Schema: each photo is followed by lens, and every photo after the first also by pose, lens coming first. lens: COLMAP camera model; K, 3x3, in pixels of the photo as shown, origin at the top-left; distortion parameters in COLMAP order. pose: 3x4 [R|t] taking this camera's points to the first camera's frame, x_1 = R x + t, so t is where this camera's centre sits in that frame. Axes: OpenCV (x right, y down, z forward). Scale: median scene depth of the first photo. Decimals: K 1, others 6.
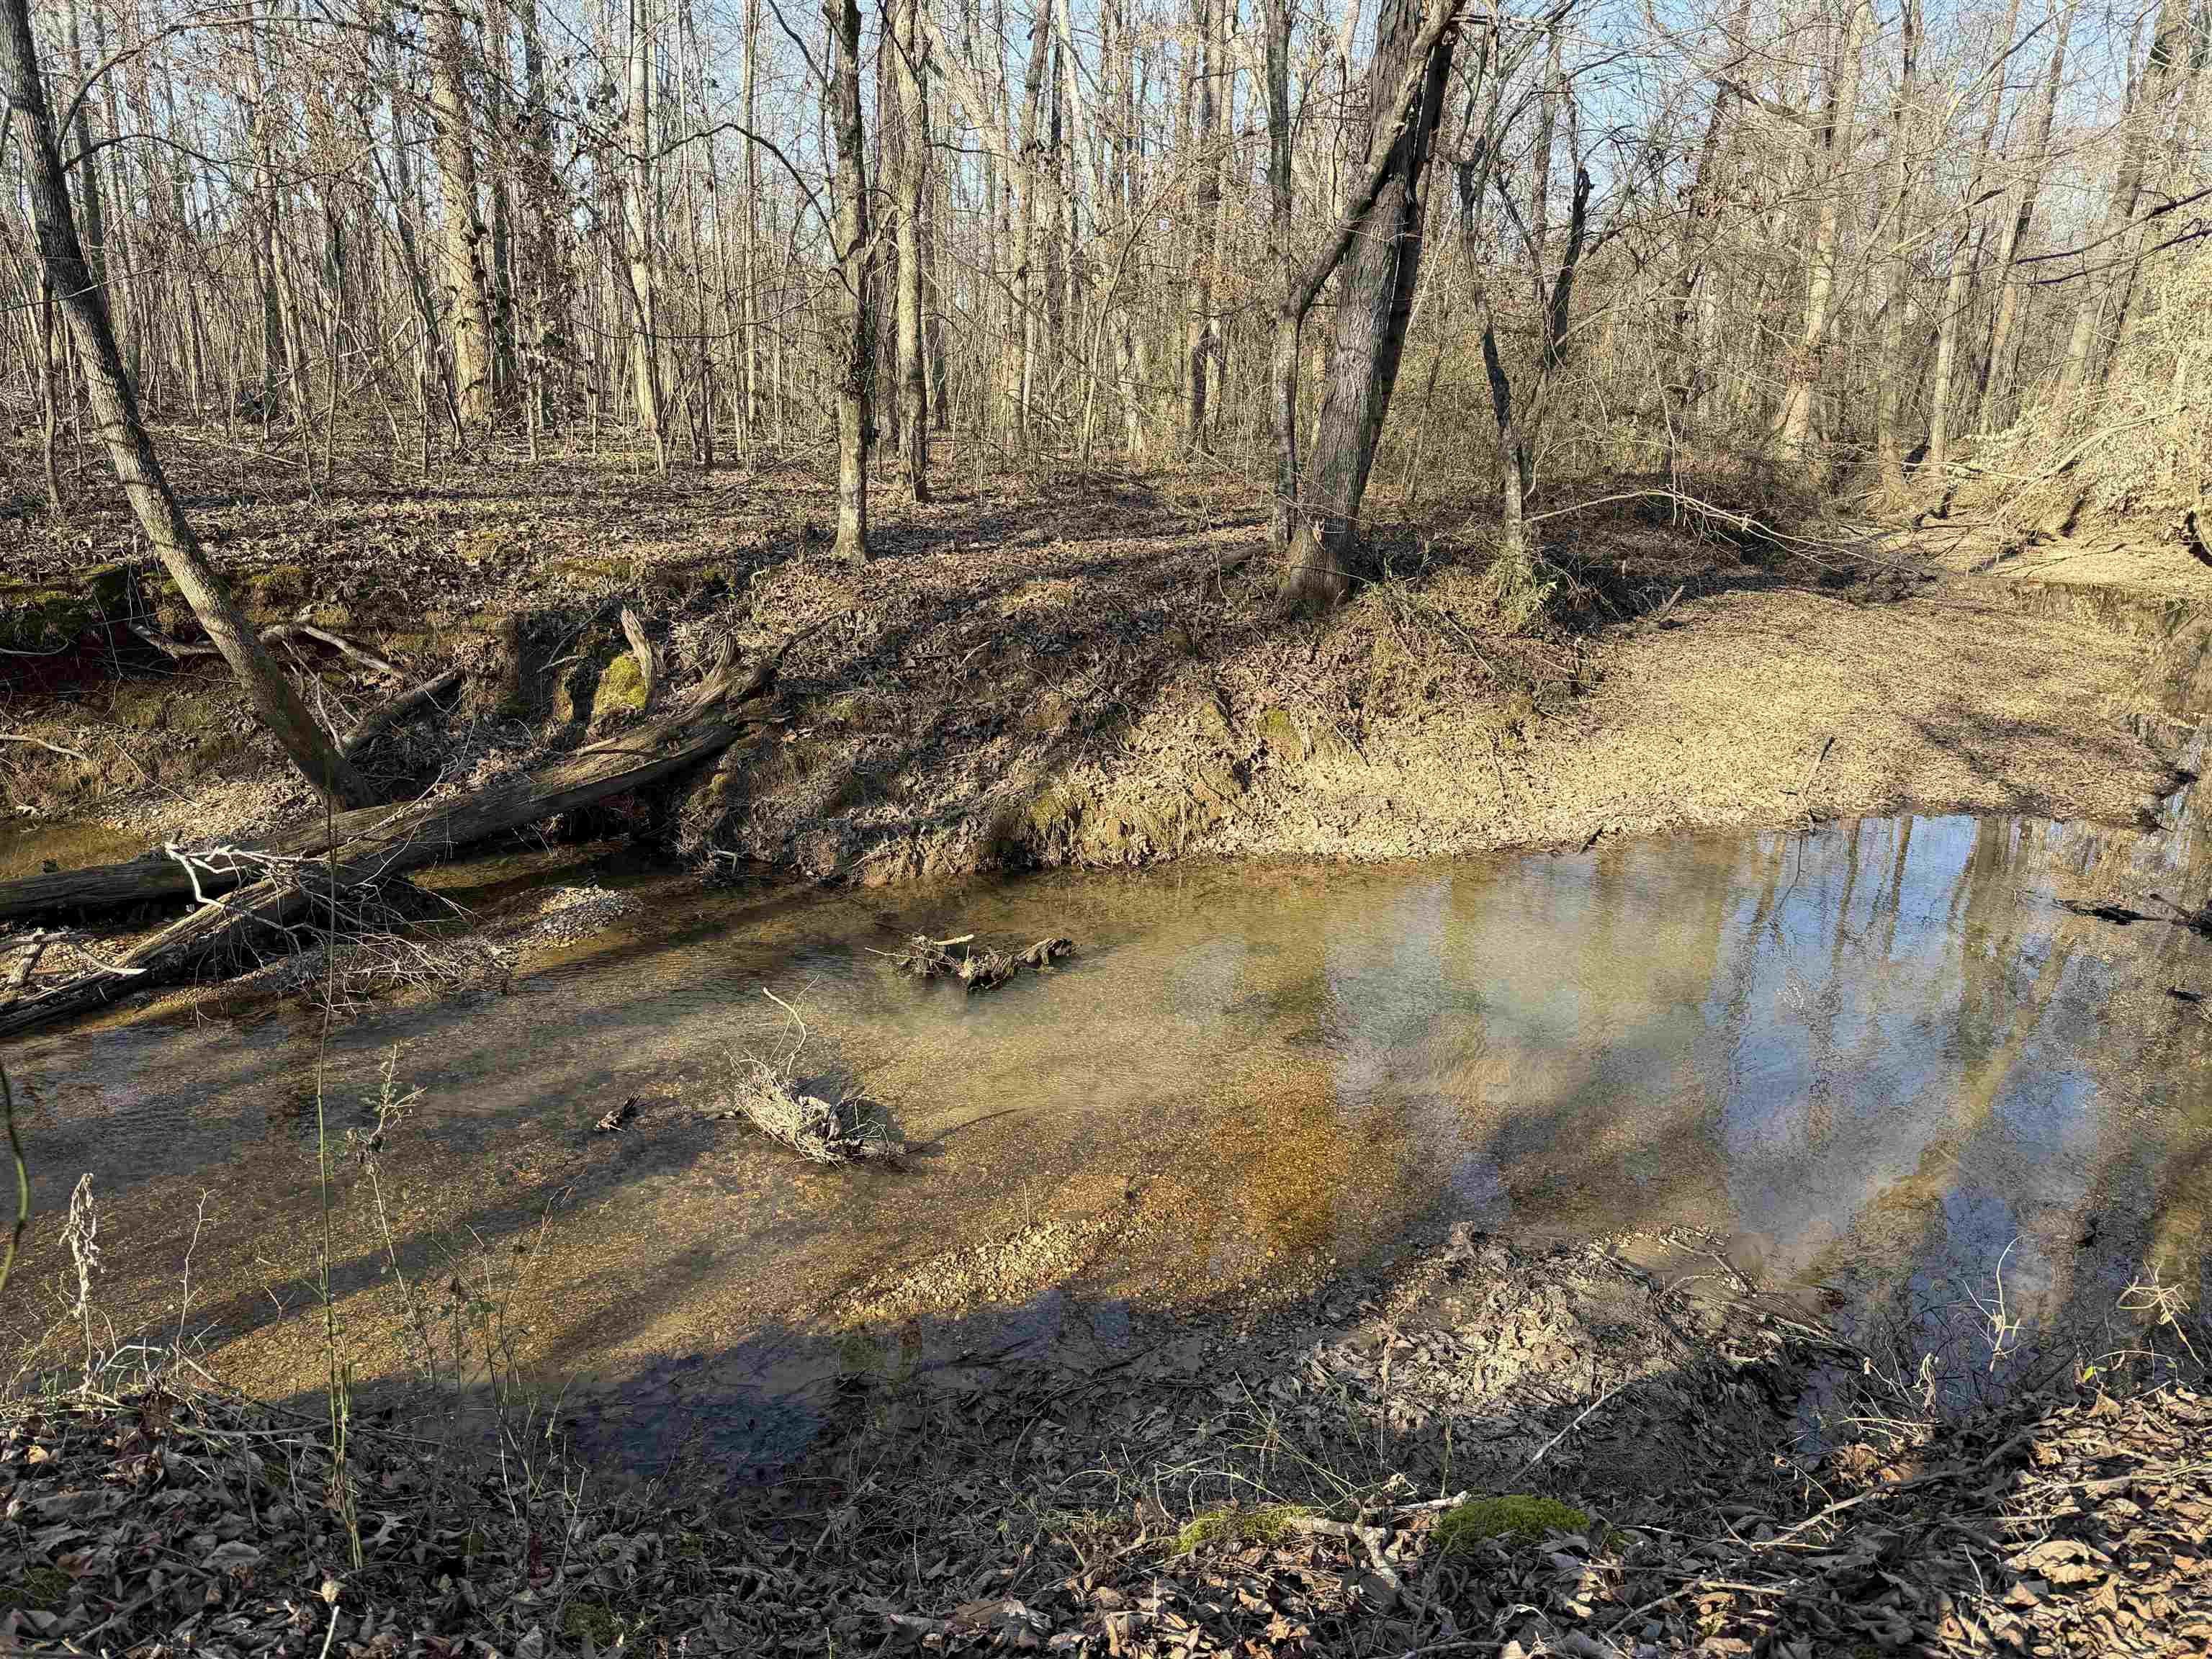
lens RADIAL K [[1542.2, 0, 1094.7], [0, 1542.2, 834.2], [0, 0, 1]] dist [-0.000648, -0.035238]
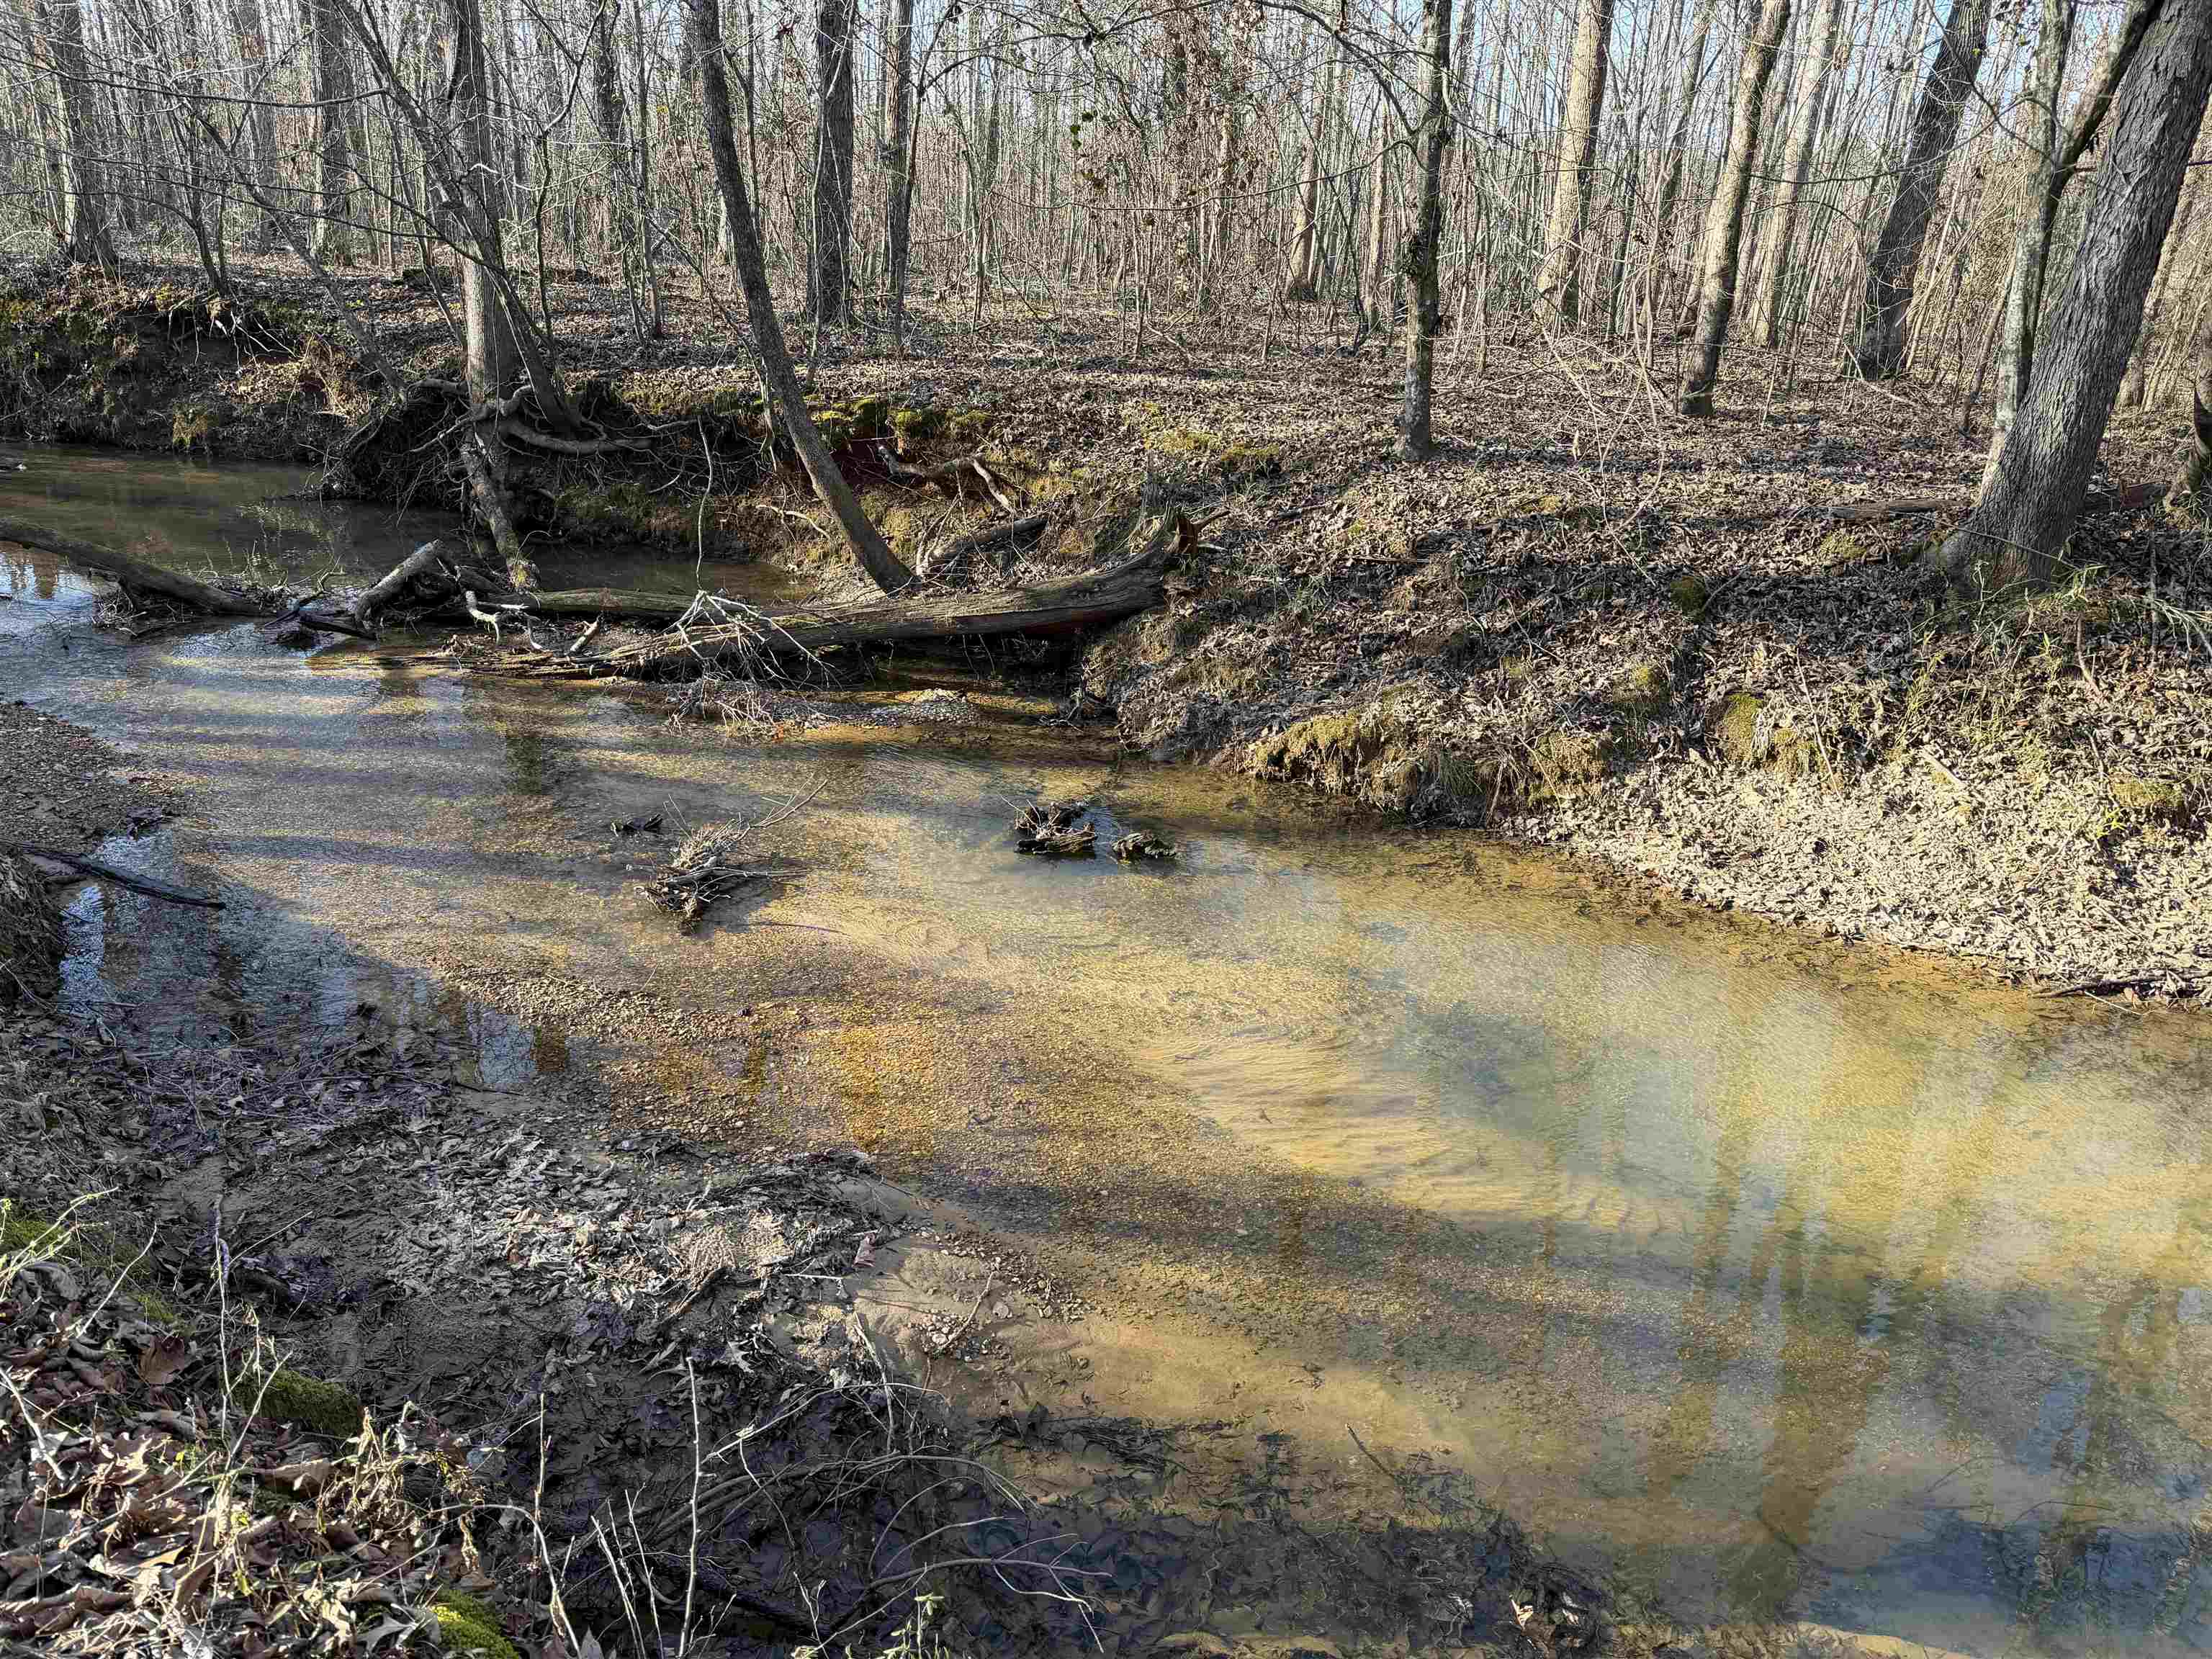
lens RADIAL K [[1559.1, 0, 1116.7], [0, 1559.1, 836.6], [0, 0, 1]] dist [-0.000162, -0.005309]
pose [[0.625831, 0.264154, -0.733865, 0.378296], [-0.243106, 0.960095, 0.138268, -0.033461], [0.741104, 0.091875, 0.665074, 0.194630]]
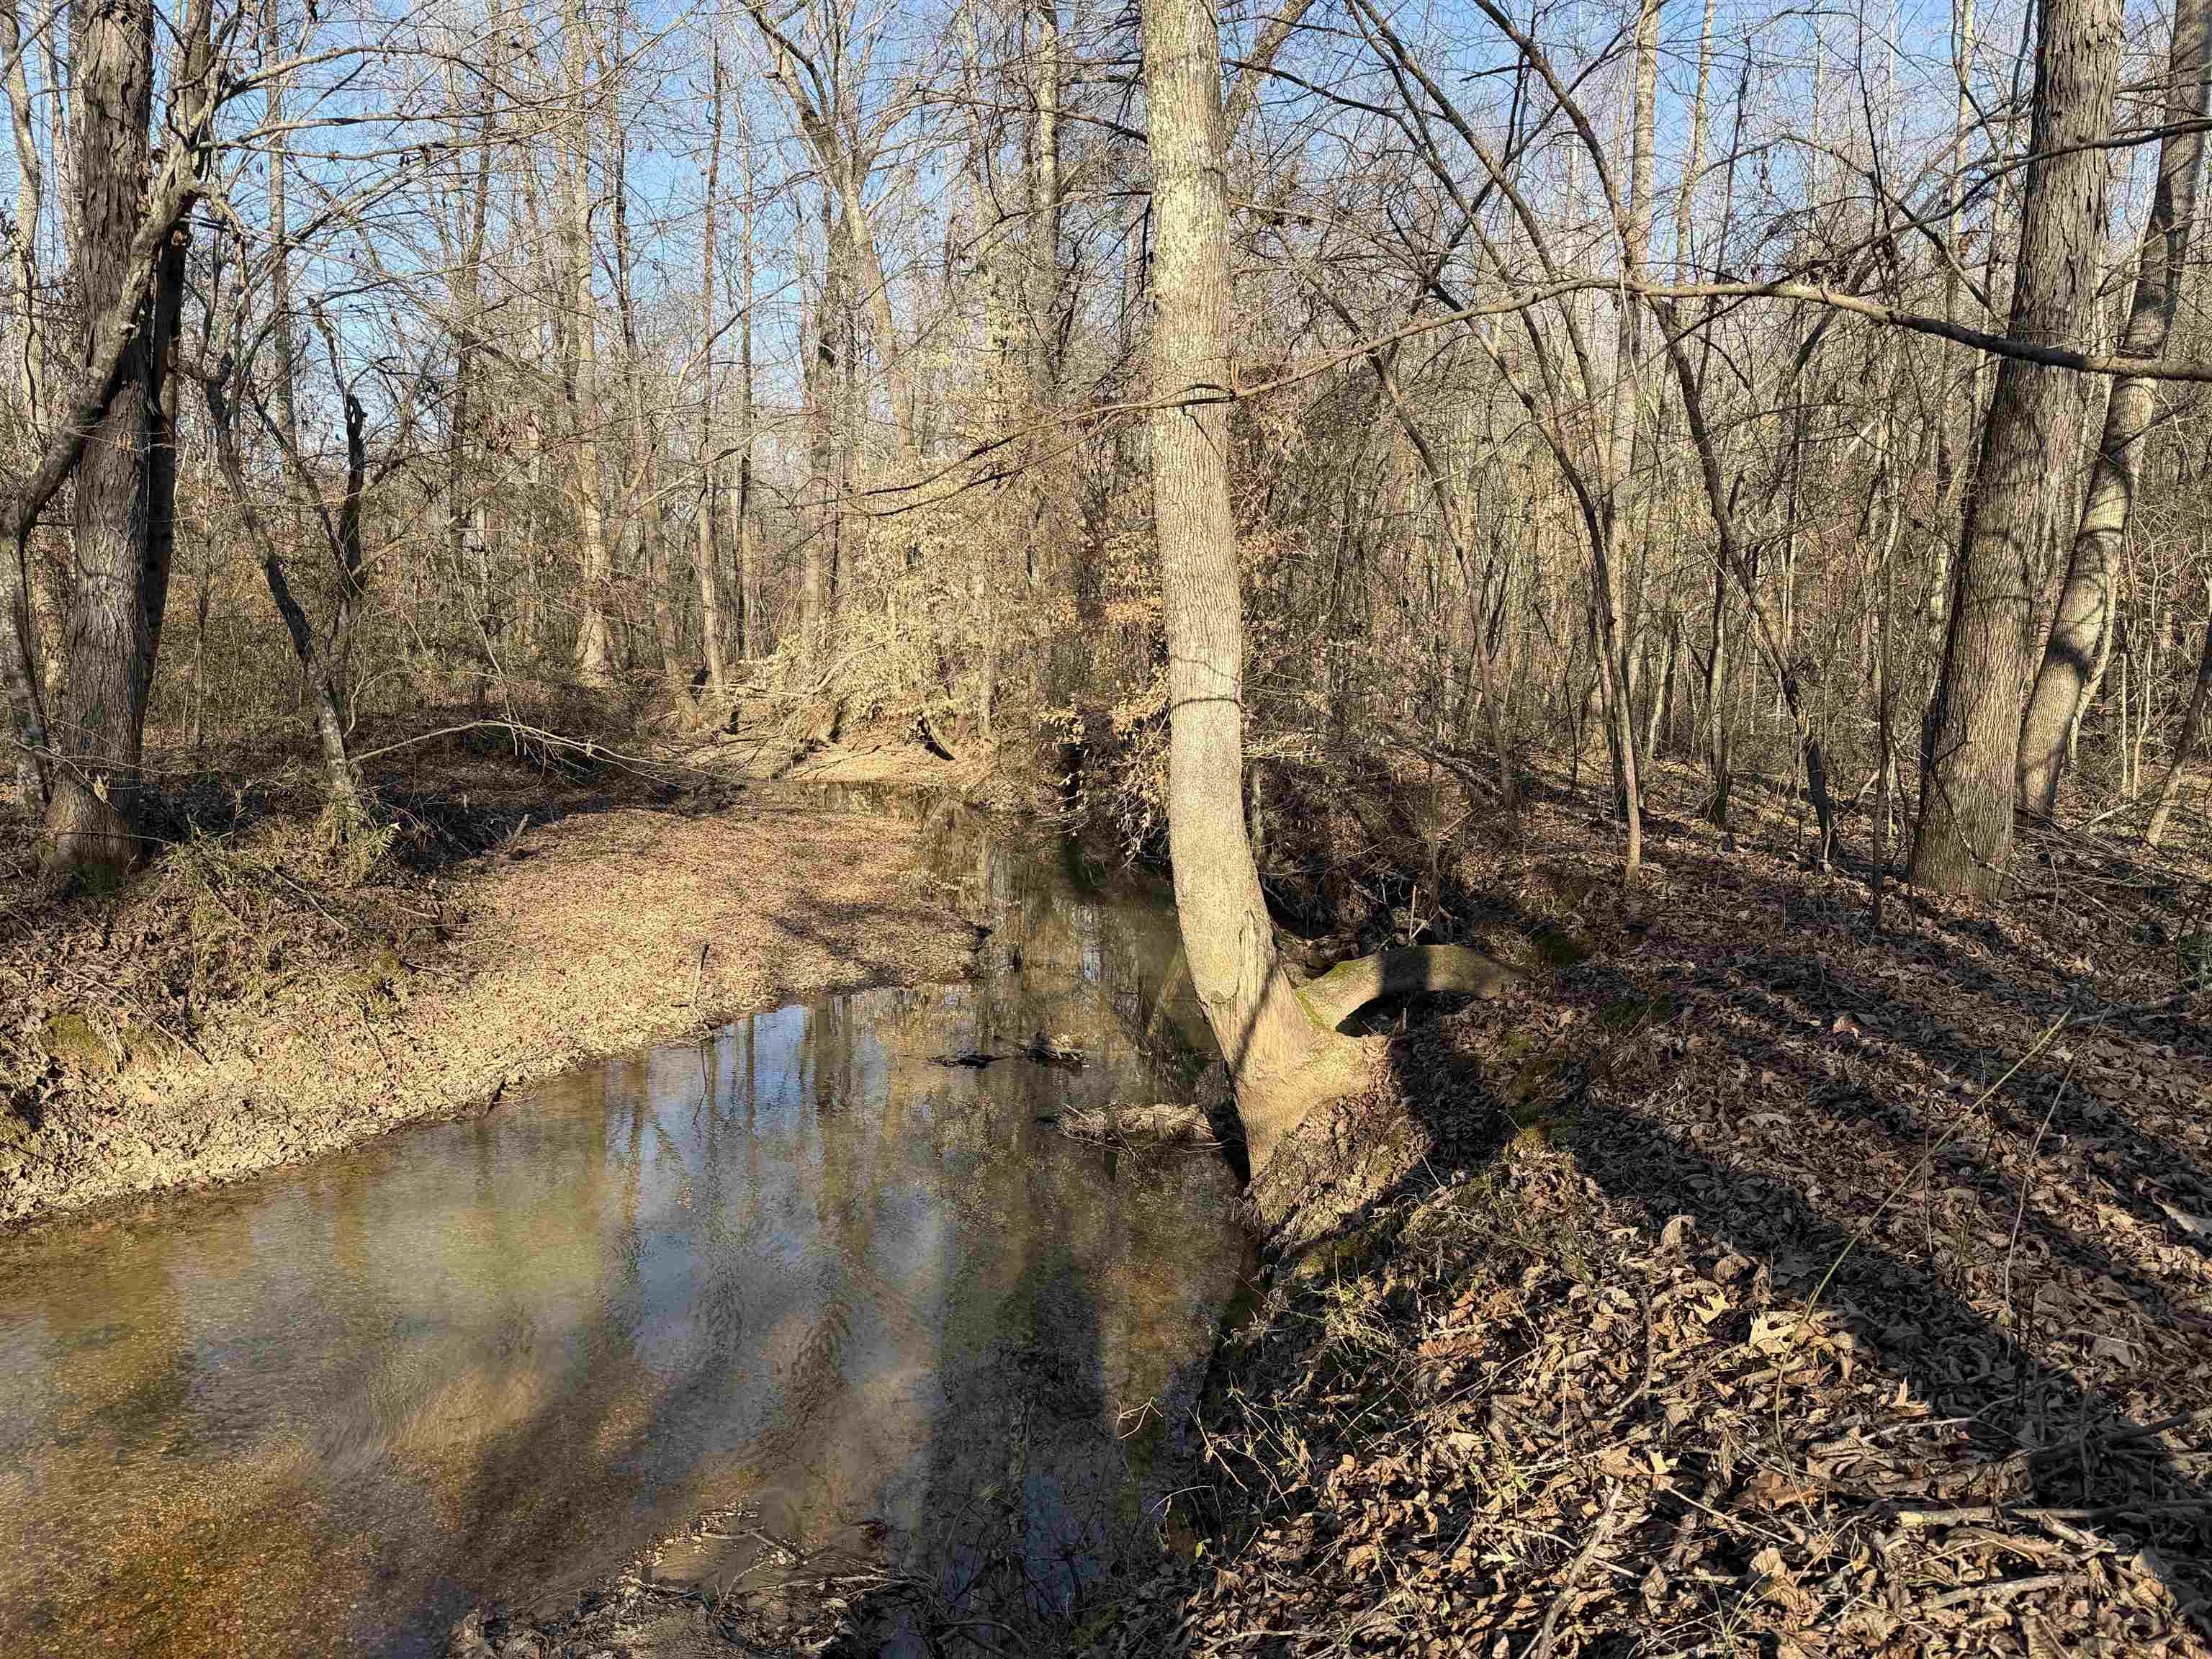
lens RADIAL K [[1541.9, 0, 1106.0], [0, 1541.9, 829.5], [0, 0, 1]] dist [-0.000672, 0.005527]
pose [[0.737634, -0.092693, 0.668808, -0.006195], [0.190831, 0.978768, -0.074817, -0.010656], [-0.647673, 0.182816, 0.739661, 0.048471]]
